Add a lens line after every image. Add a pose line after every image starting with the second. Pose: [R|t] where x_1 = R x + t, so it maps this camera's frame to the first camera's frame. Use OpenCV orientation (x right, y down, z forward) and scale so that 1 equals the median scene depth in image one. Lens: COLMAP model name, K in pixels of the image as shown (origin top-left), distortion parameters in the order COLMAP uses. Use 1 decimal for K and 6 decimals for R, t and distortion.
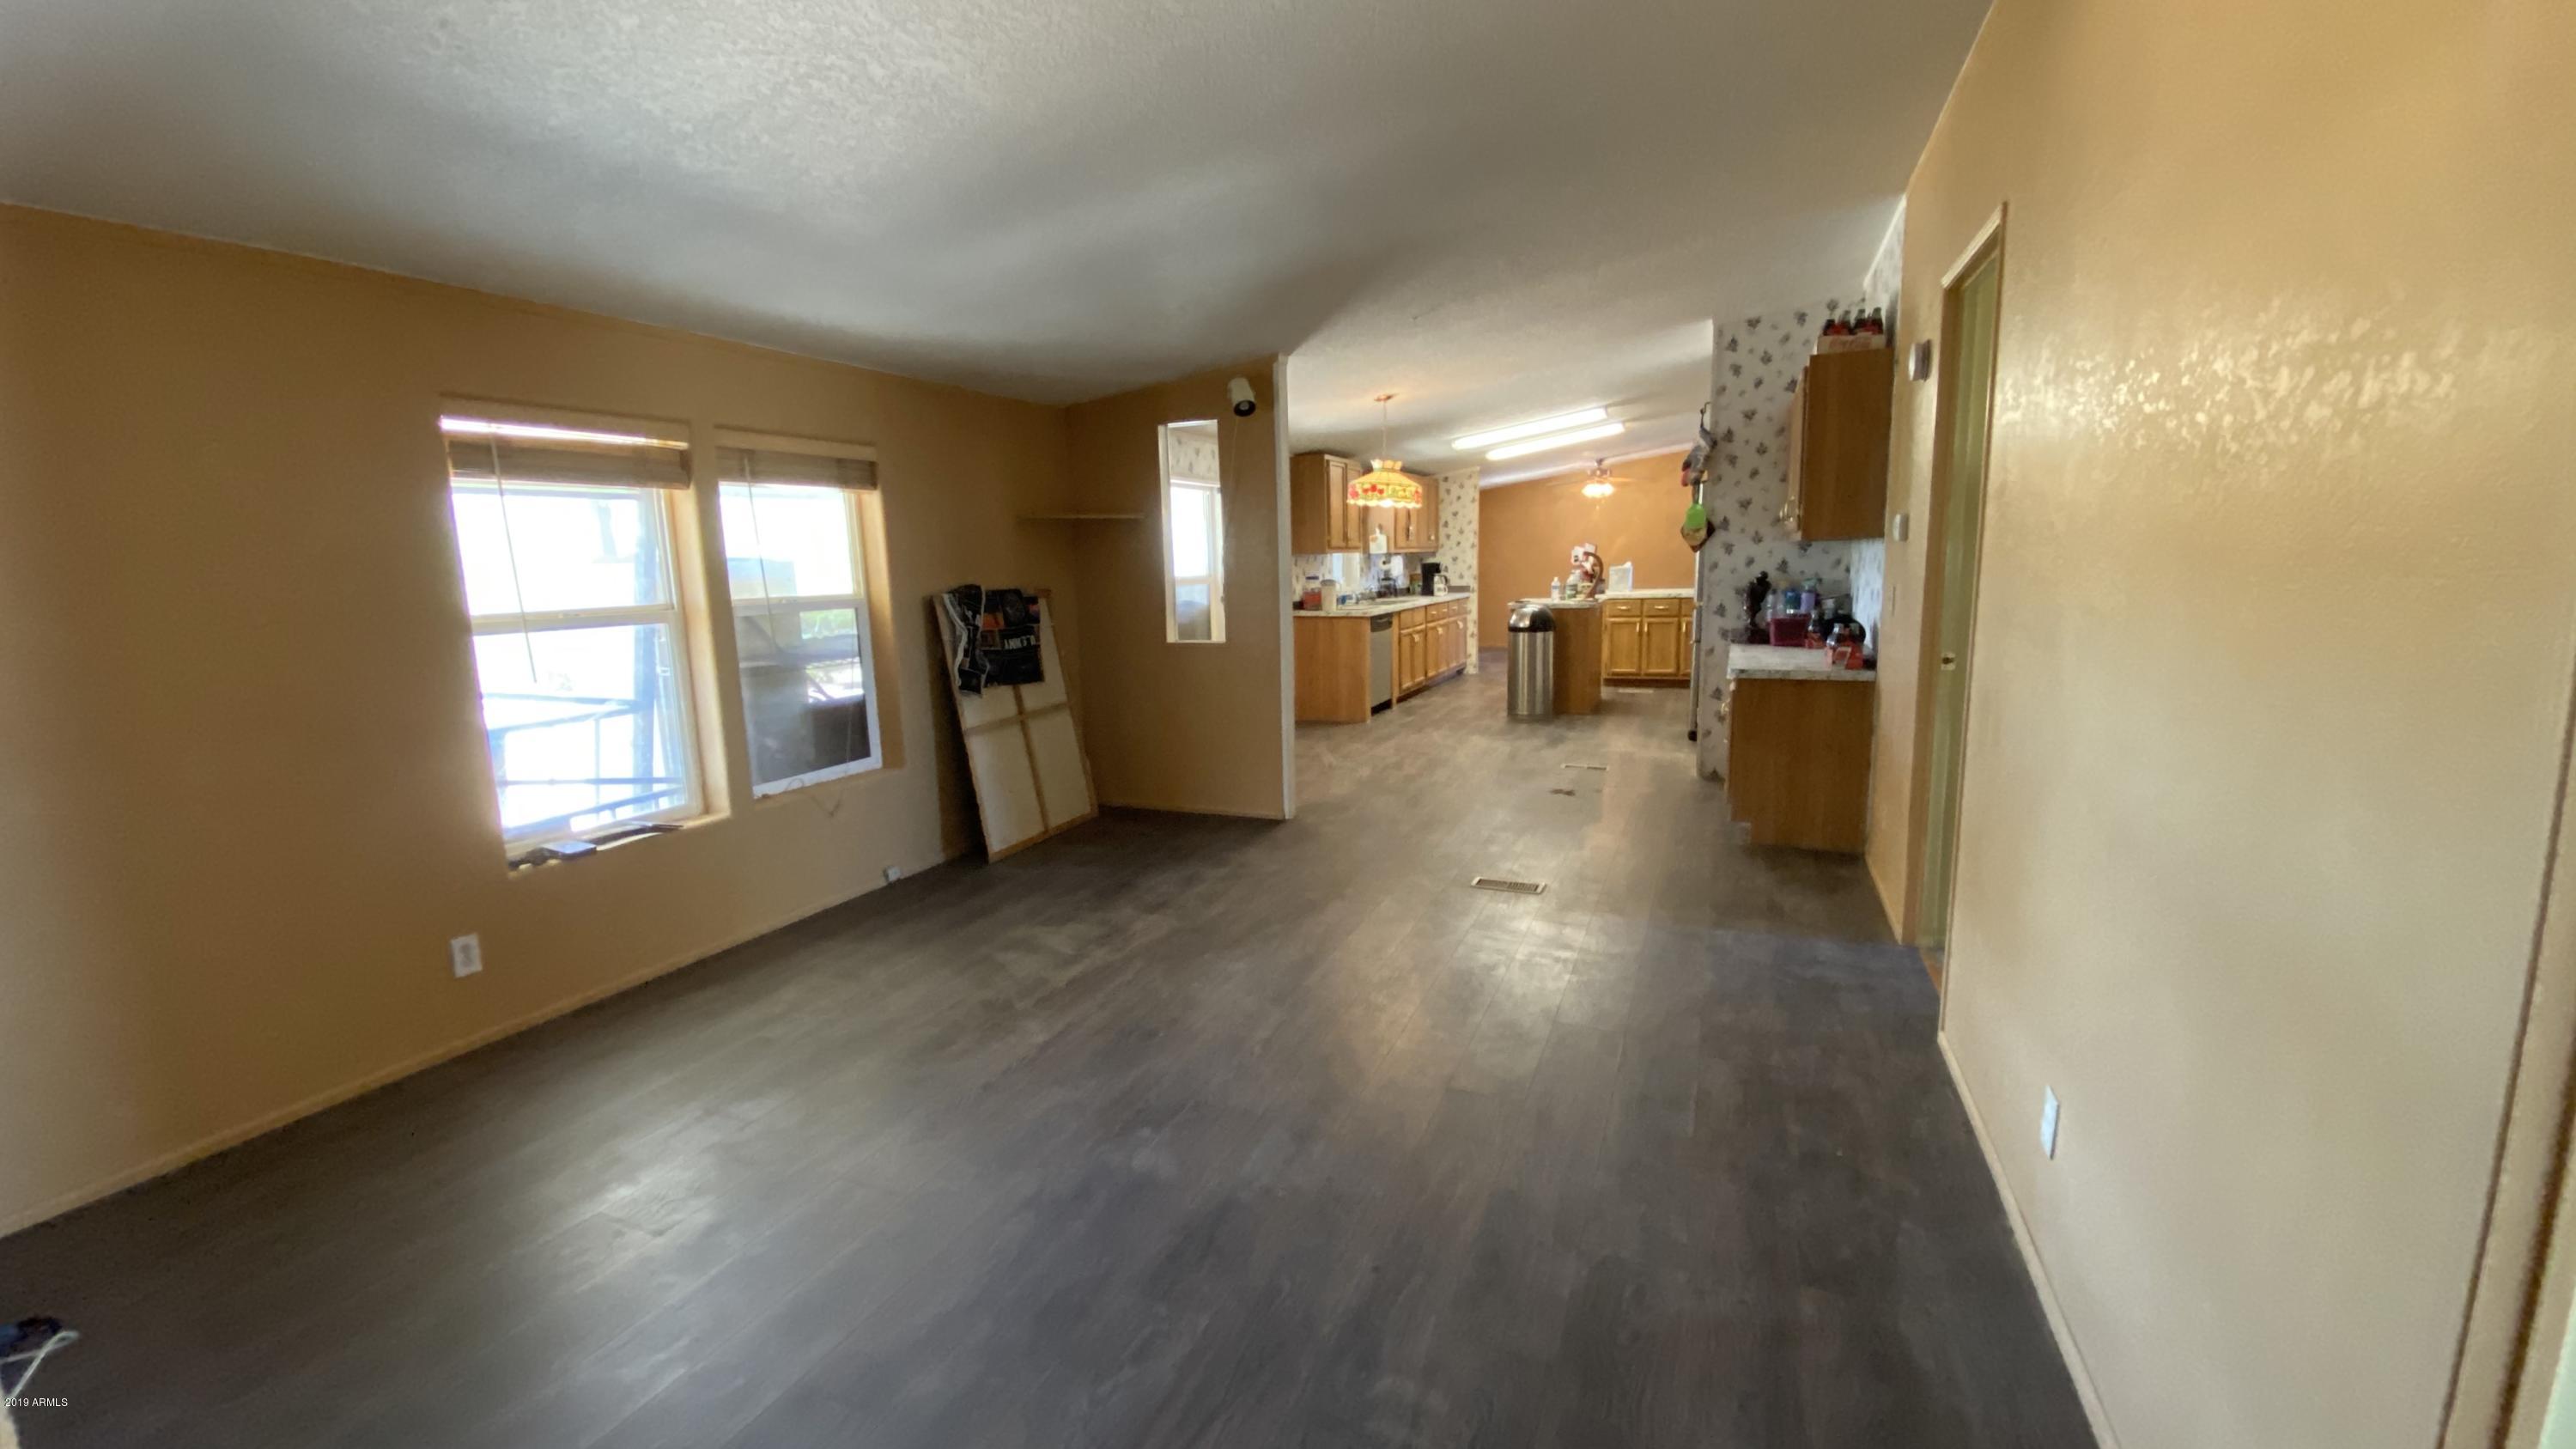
lens RADIAL K [[1039.4, 0, 1278.9], [0, 1039.4, 717.5], [0, 0, 1]] dist [0.053428, -0.042046]
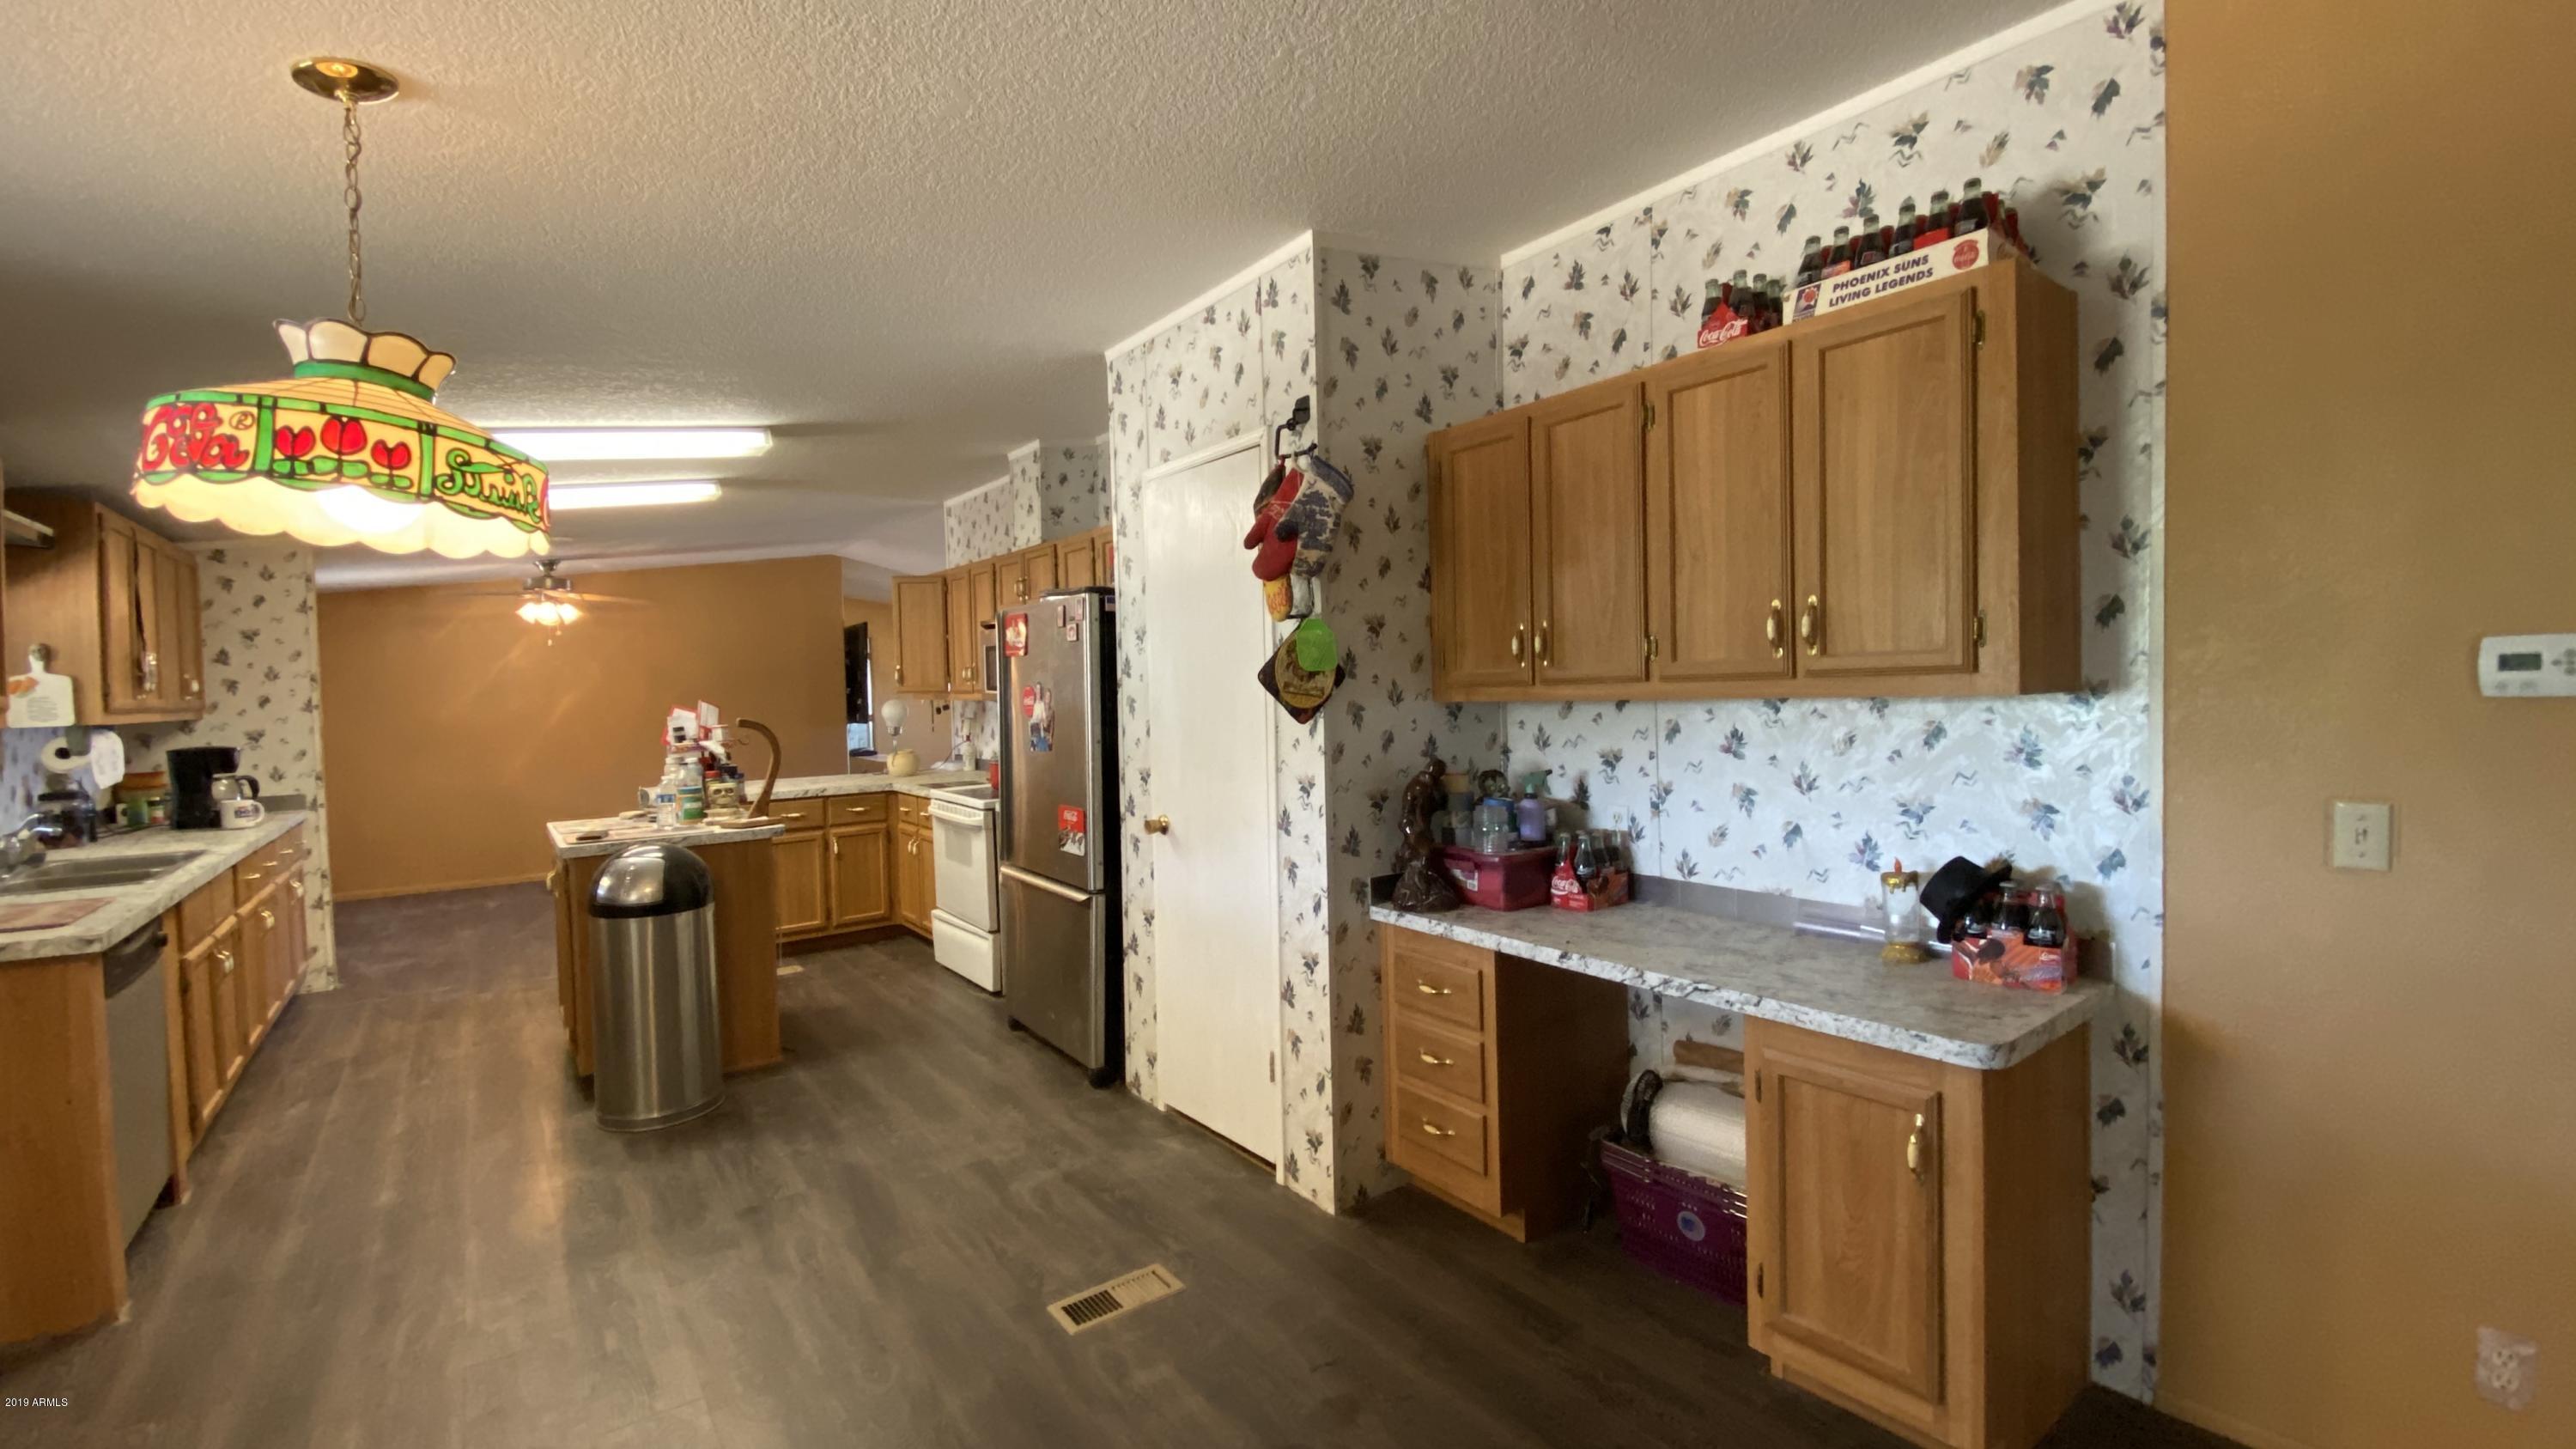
lens RADIAL K [[1039.4, 0, 1278.9], [0, 1039.4, 717.5], [0, 0, 1]] dist [0.053428, -0.042046]
pose [[0.497733, -0.009122, 0.867282, 0.000465], [0.140743, 0.987541, -0.070385, -0.078359], [-0.855835, 0.157097, 0.492815, 0.473891]]
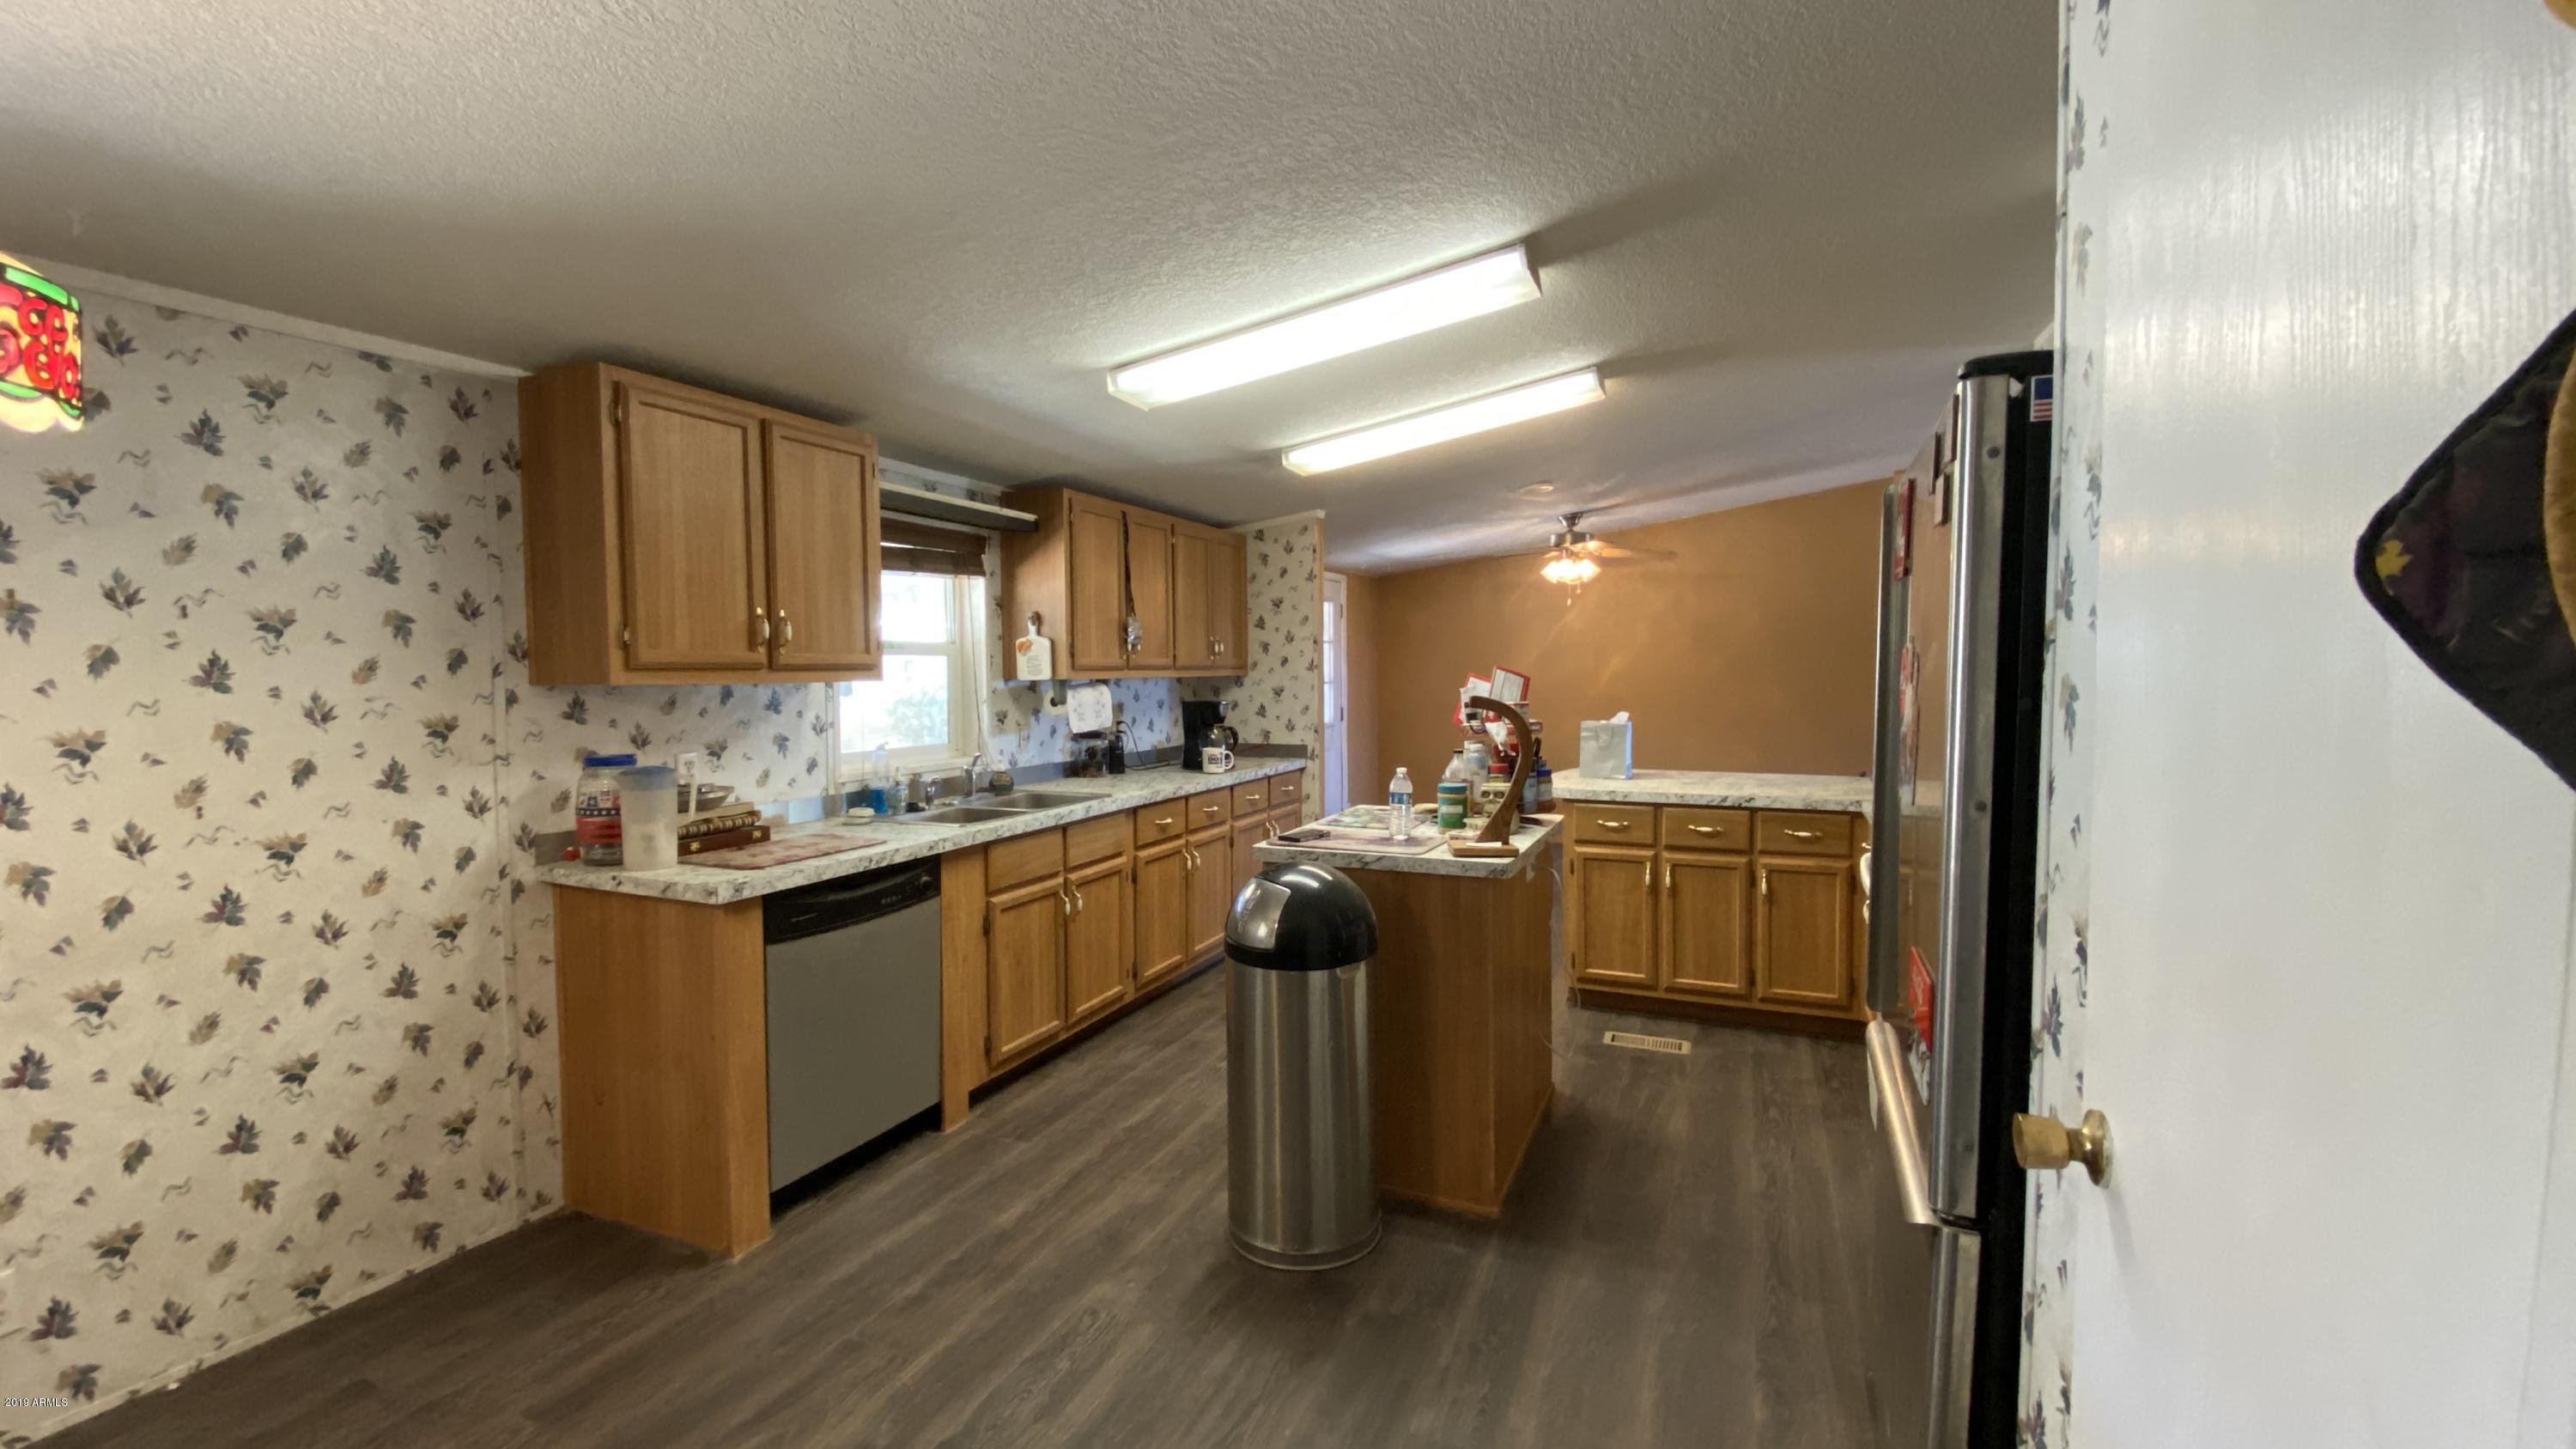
lens RADIAL K [[1039.4, 0, 1278.9], [0, 1039.4, 717.5], [0, 0, 1]] dist [0.053428, -0.042046]
pose [[0.999757, 0.018780, -0.011563, 0.200686], [-0.019893, 0.994256, -0.105162, -0.100059], [0.009522, 0.105367, 0.994388, 0.578444]]
